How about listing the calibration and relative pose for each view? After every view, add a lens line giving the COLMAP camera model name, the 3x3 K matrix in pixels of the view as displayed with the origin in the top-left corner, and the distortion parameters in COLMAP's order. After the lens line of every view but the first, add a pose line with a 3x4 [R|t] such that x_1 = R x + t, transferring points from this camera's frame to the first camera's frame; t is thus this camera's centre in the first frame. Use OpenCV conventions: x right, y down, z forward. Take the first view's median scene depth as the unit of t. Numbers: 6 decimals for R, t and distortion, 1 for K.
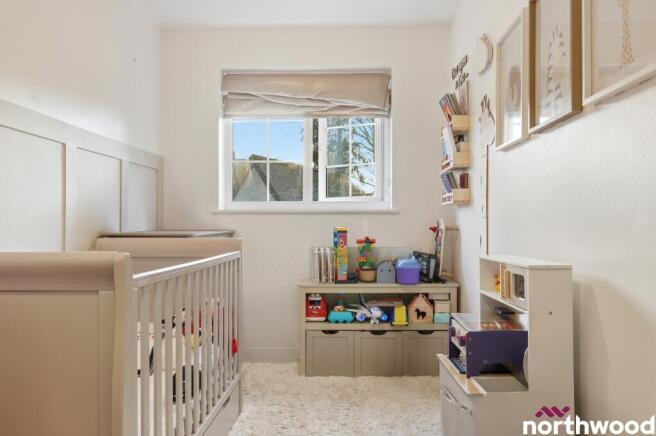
lens RADIAL K [[567.0, 0, 328.4], [0, 567.0, 219.0], [0, 0, 1]] dist [0.002184, 0.000306]
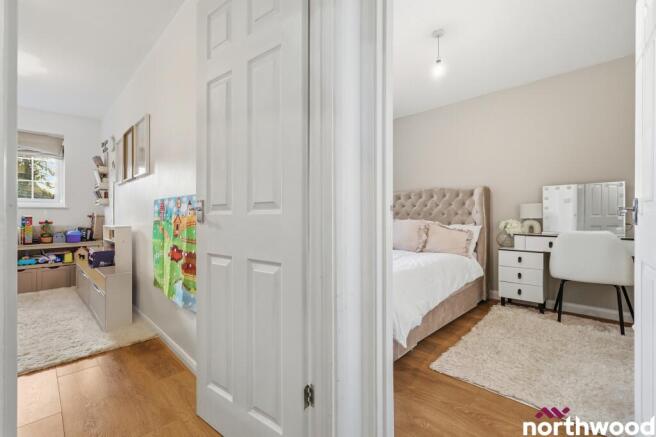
lens RADIAL K [[288.1, 0, 327.8], [0, 288.1, 216.0], [0, 0, 1]] dist [0.002825, -0.000058]
pose [[0.677590, 0.001192, 0.735439, -0.007925], [-0.008698, 0.999942, 0.006393, 0.001640], [-0.735389, -0.010728, 0.677560, -0.411223]]
